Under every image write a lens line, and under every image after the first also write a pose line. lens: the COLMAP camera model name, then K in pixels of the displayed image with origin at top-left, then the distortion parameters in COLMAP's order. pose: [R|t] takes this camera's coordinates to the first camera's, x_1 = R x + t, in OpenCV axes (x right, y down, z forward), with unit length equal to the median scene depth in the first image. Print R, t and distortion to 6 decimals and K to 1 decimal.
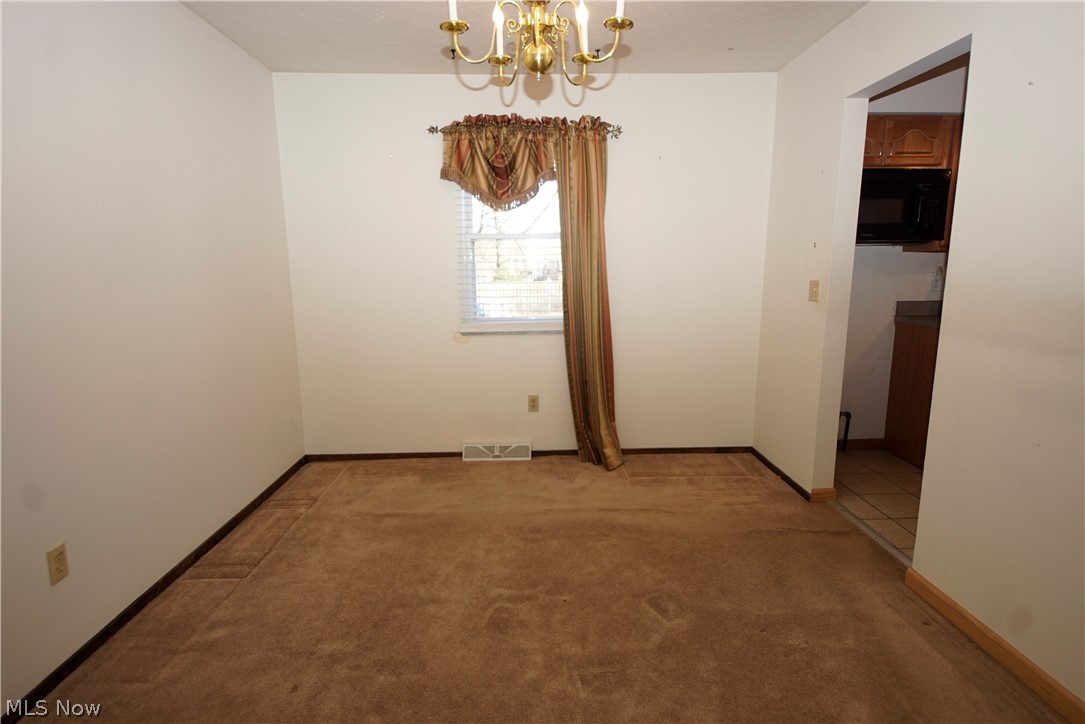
lens RADIAL K [[560.1, 0, 547.3], [0, 560.1, 373.2], [0, 0, 1]] dist [0.026469, -0.019750]
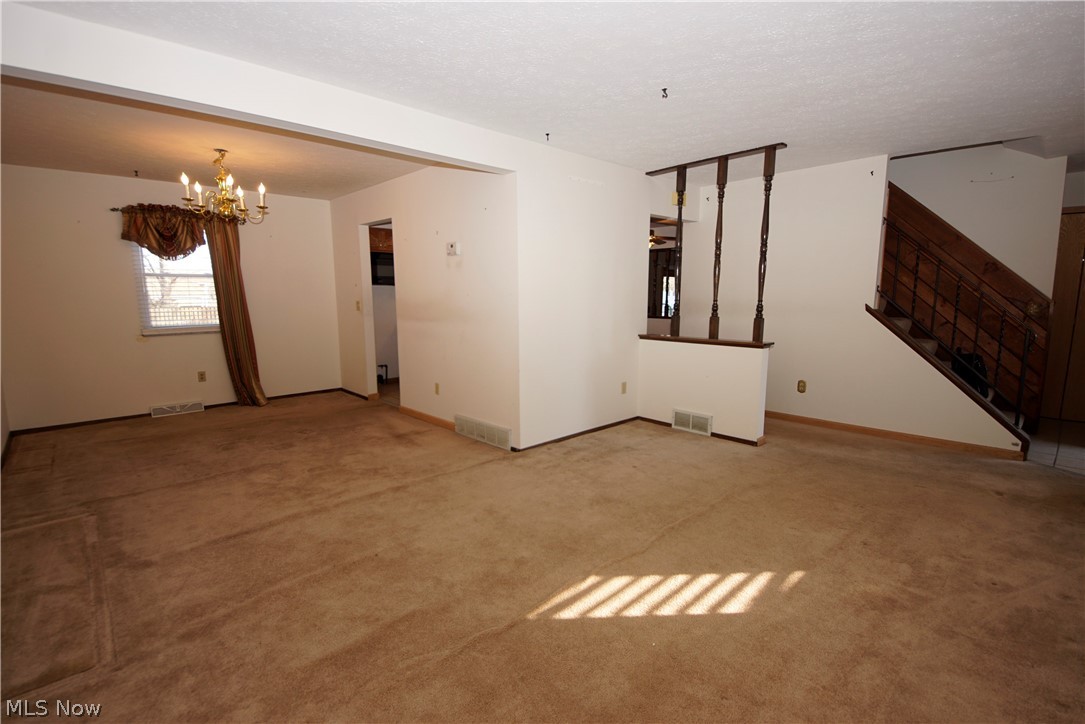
lens RADIAL K [[492.8, 0, 545.4], [0, 492.8, 372.1], [0, 0, 1]] dist [0.010603, -0.007308]
pose [[0.748820, -0.095833, 0.655808, -0.244776], [0.119362, 0.992812, 0.008789, 0.164304], [-0.651937, 0.071697, 0.754876, -0.829514]]
